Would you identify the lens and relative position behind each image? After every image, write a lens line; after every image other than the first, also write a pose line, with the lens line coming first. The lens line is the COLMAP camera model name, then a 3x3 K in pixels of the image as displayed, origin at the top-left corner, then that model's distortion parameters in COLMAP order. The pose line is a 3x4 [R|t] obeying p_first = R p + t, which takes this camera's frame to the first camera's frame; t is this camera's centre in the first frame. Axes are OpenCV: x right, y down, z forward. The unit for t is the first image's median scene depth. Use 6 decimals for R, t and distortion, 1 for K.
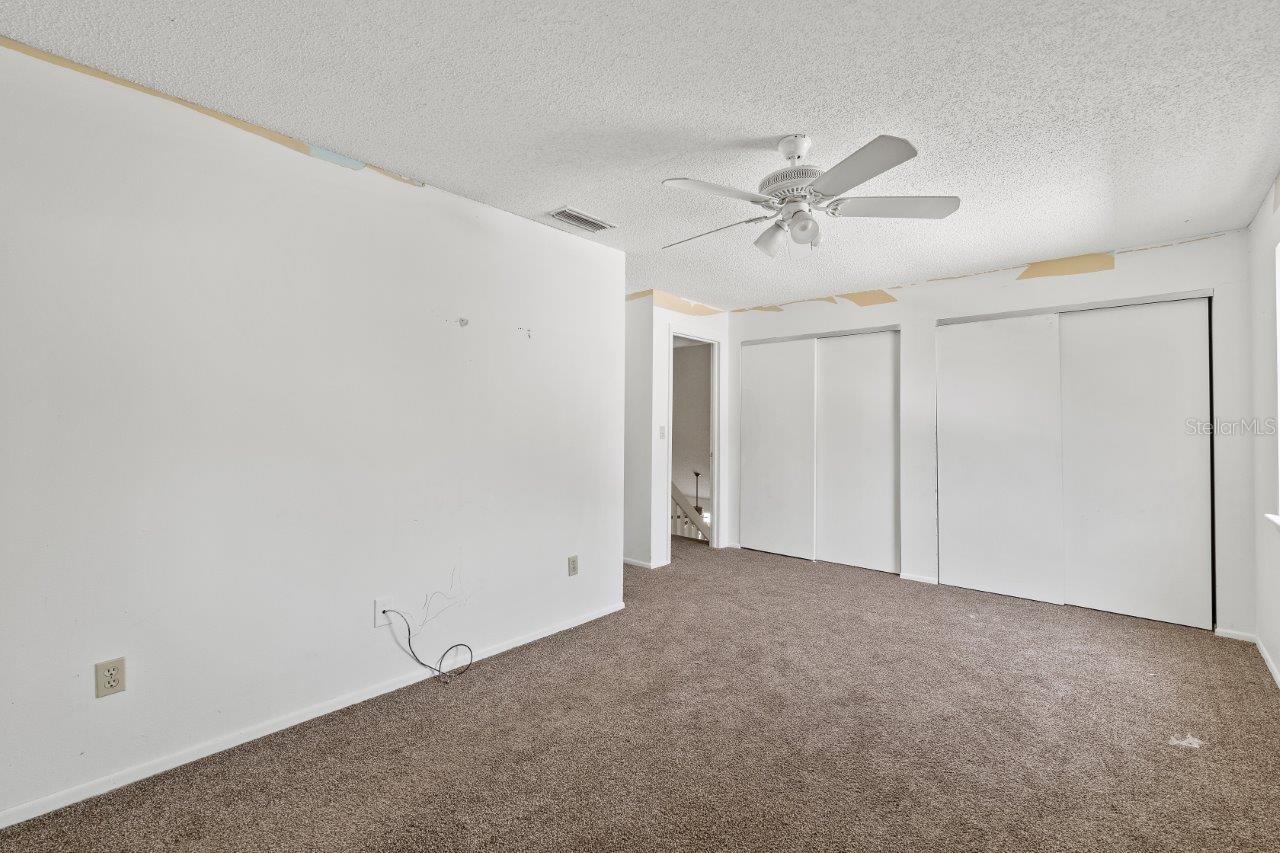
lens RADIAL K [[550.8, 0, 637.6], [0, 550.8, 419.0], [0, 0, 1]] dist [-0.000200, -0.000139]
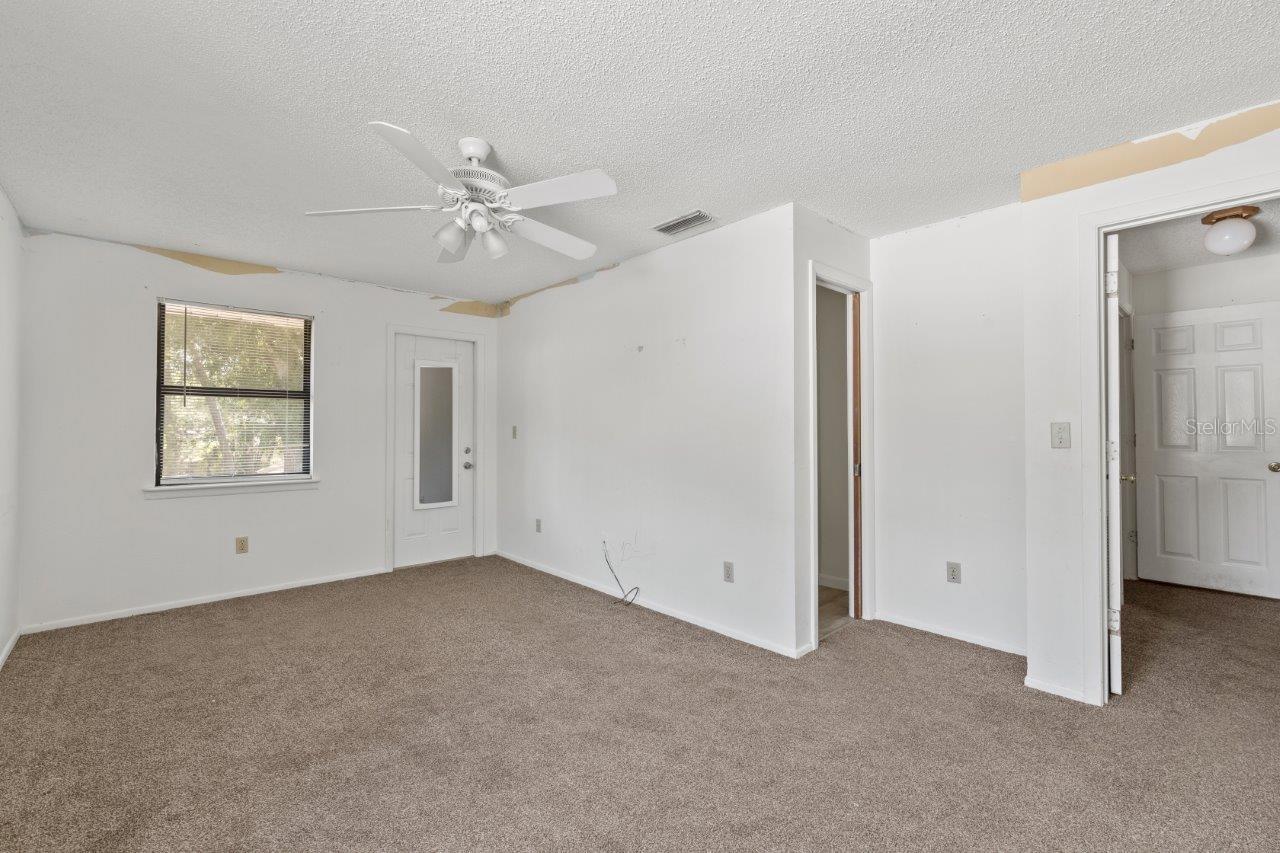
lens RADIAL K [[550.8, 0, 637.6], [0, 550.8, 419.0], [0, 0, 1]] dist [-0.000200, -0.000139]
pose [[-0.100187, -0.023511, -0.994691, 0.946274], [0.013318, 0.999600, -0.024968, 0.026975], [0.994880, -0.015749, -0.099833, 1.050017]]
